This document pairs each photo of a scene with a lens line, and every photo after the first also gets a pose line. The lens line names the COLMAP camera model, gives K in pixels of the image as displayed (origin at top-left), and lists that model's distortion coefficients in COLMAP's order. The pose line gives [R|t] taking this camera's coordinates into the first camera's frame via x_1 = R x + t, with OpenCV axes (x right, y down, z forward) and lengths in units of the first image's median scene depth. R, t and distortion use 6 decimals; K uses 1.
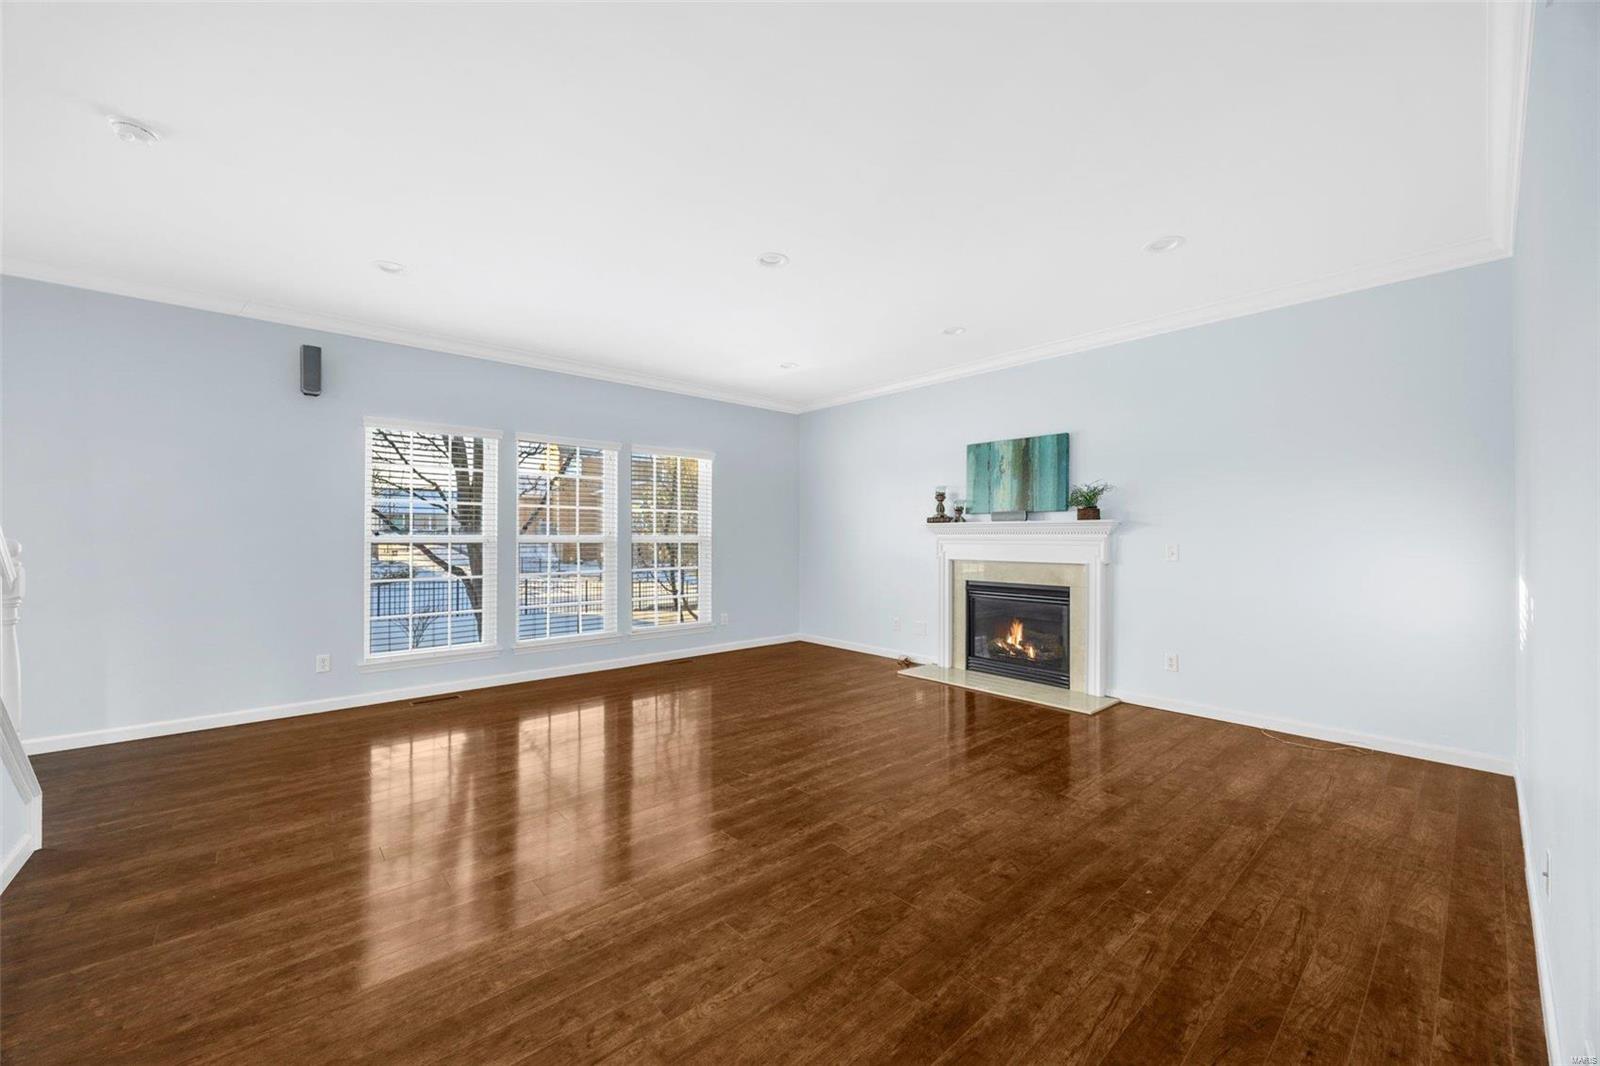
lens RADIAL K [[607.9, 0, 796.1], [0, 607.9, 529.6], [0, 0, 1]] dist [-0.006201, 0.000123]
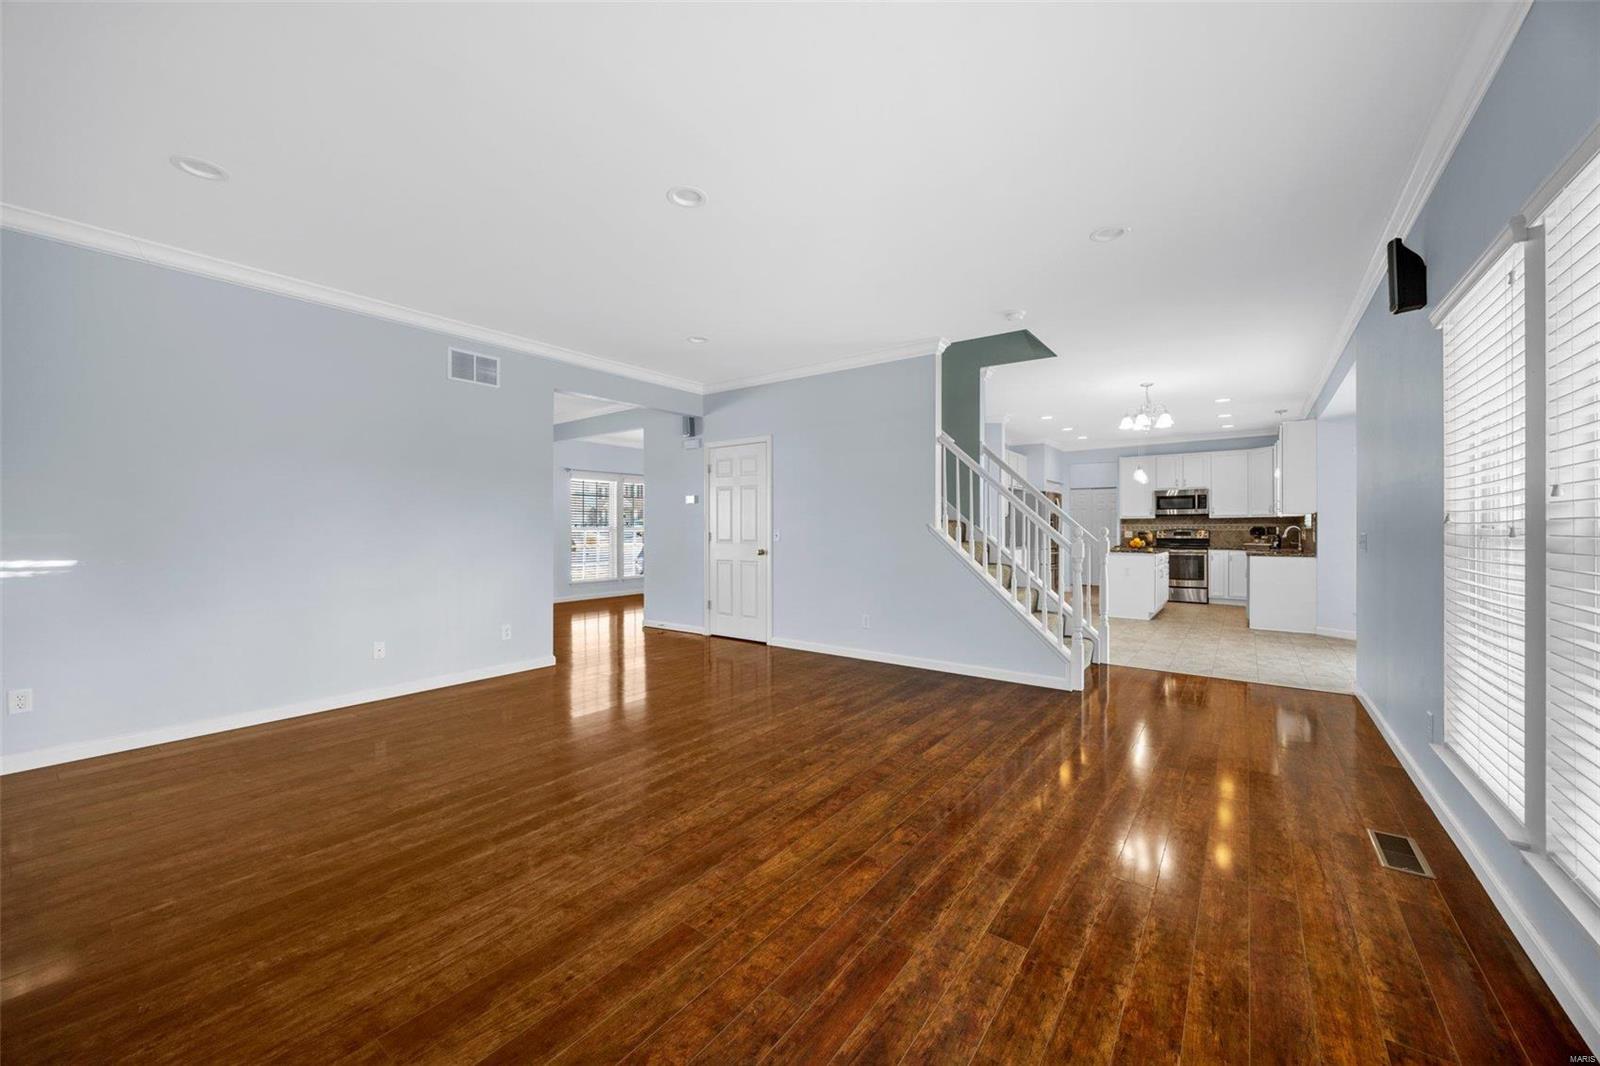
lens RADIAL K [[607.9, 0, 791.6], [0, 607.9, 532.7], [0, 0, 1]] dist [-0.006201, 0.000123]
pose [[-0.979813, 0.002689, -0.199897, -0.010579], [0.004659, 0.999945, -0.009386, 0.022603], [0.199861, -0.010127, -0.979772, 1.274024]]
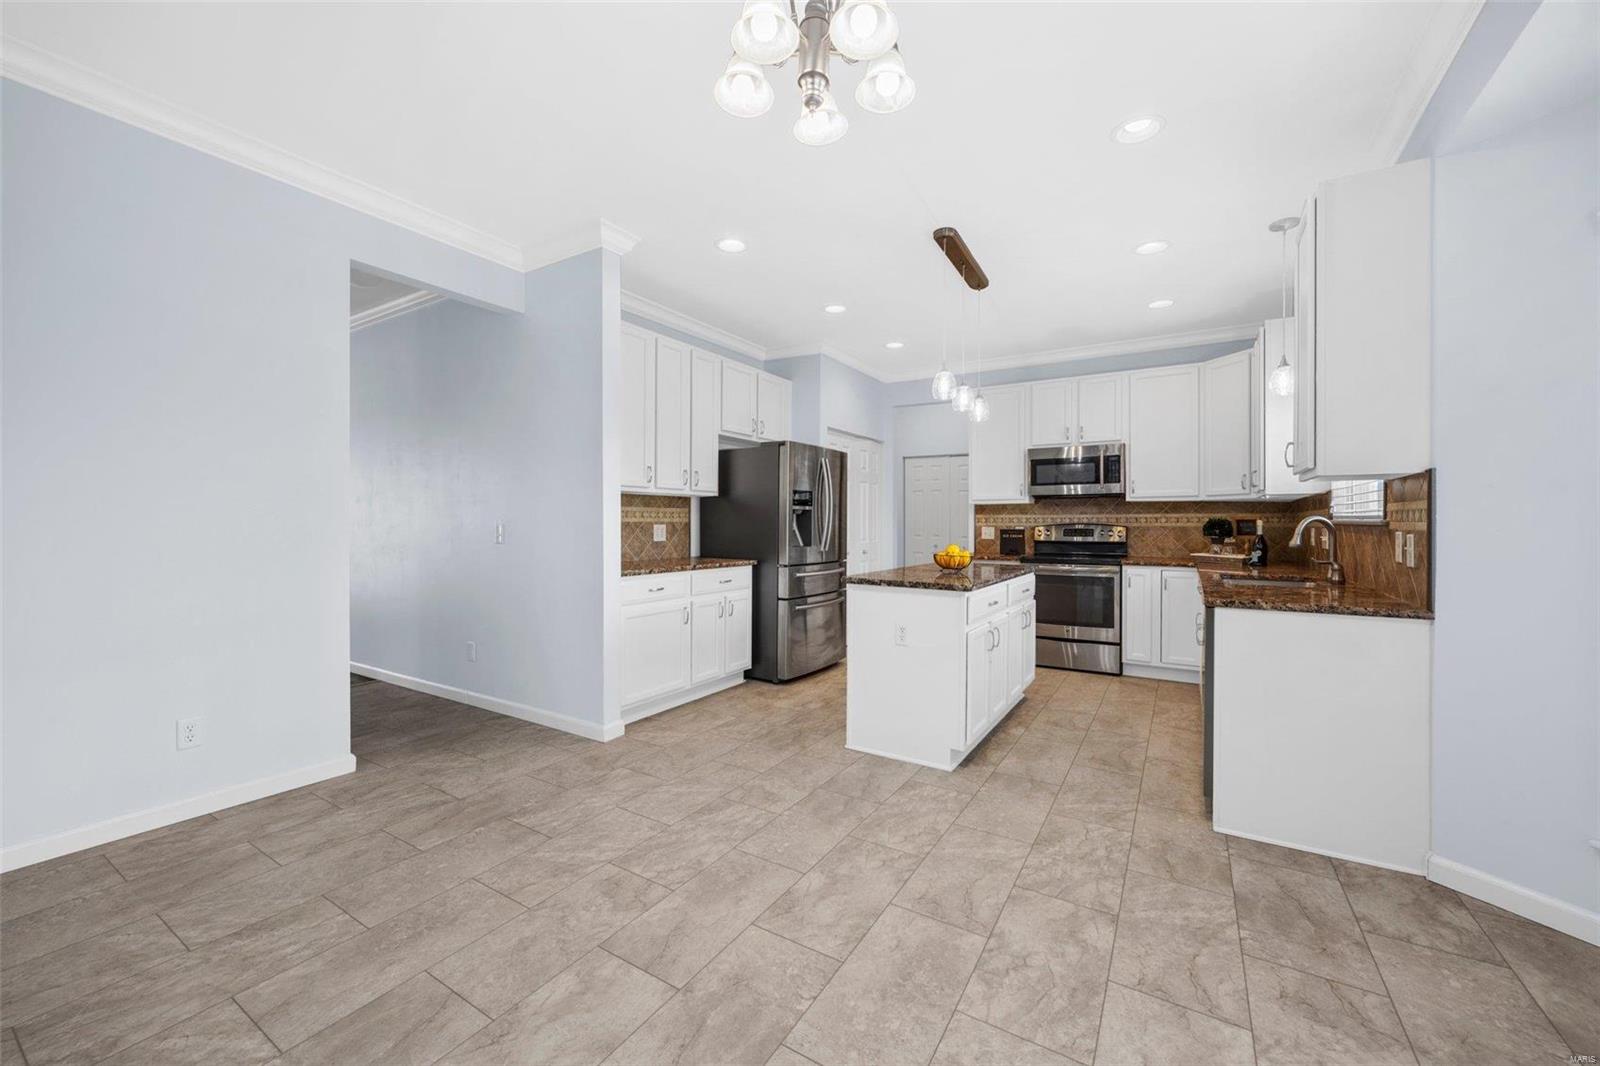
lens RADIAL K [[607.9, 0, 808.1], [0, 607.9, 525.4], [0, 0, 1]] dist [-0.006201, 0.000123]
pose [[-0.958981, 0.000189, -0.283471, -0.979244], [0.003171, 0.999944, -0.010061, 0.009668], [0.283454, -0.010547, -0.958928, 0.398363]]
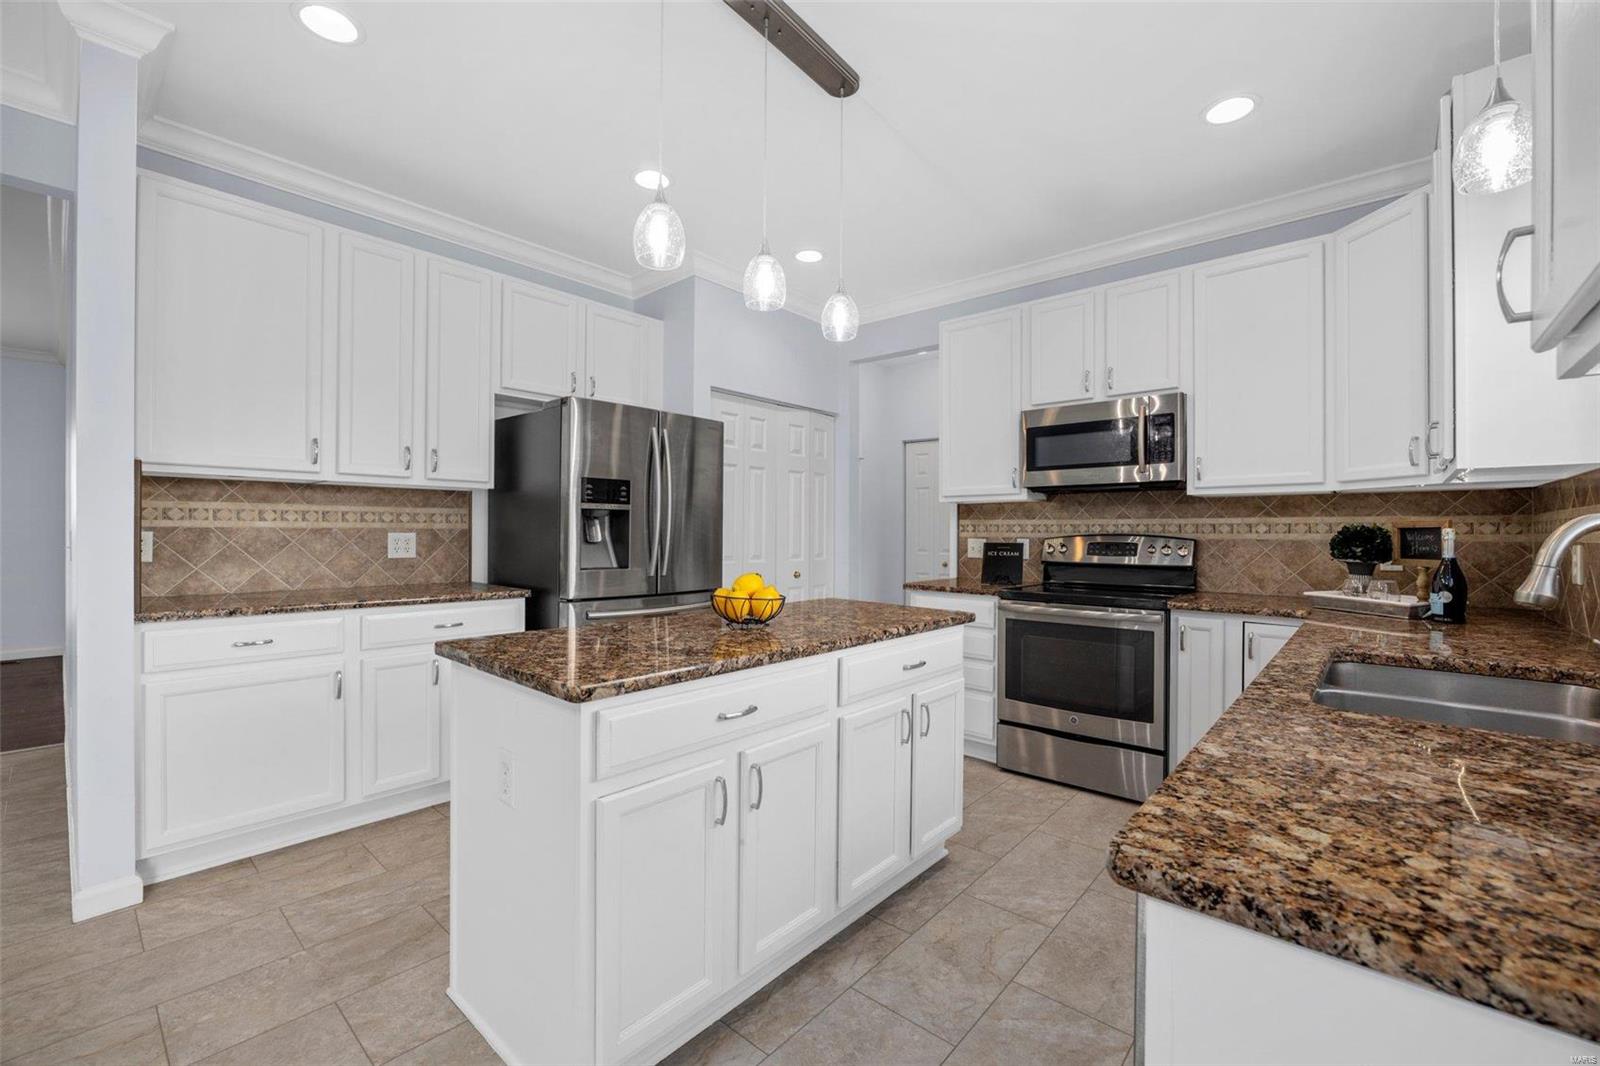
lens RADIAL K [[661.3, 0, 797.9], [0, 661.3, 531.9], [0, 0, 1]] dist [-0.015829, 0.001540]
pose [[-0.992666, -0.004993, -0.120788, -1.338342], [-0.003193, 0.999881, -0.015089, 0.006301], [0.120849, -0.014593, -0.992564, 0.147100]]
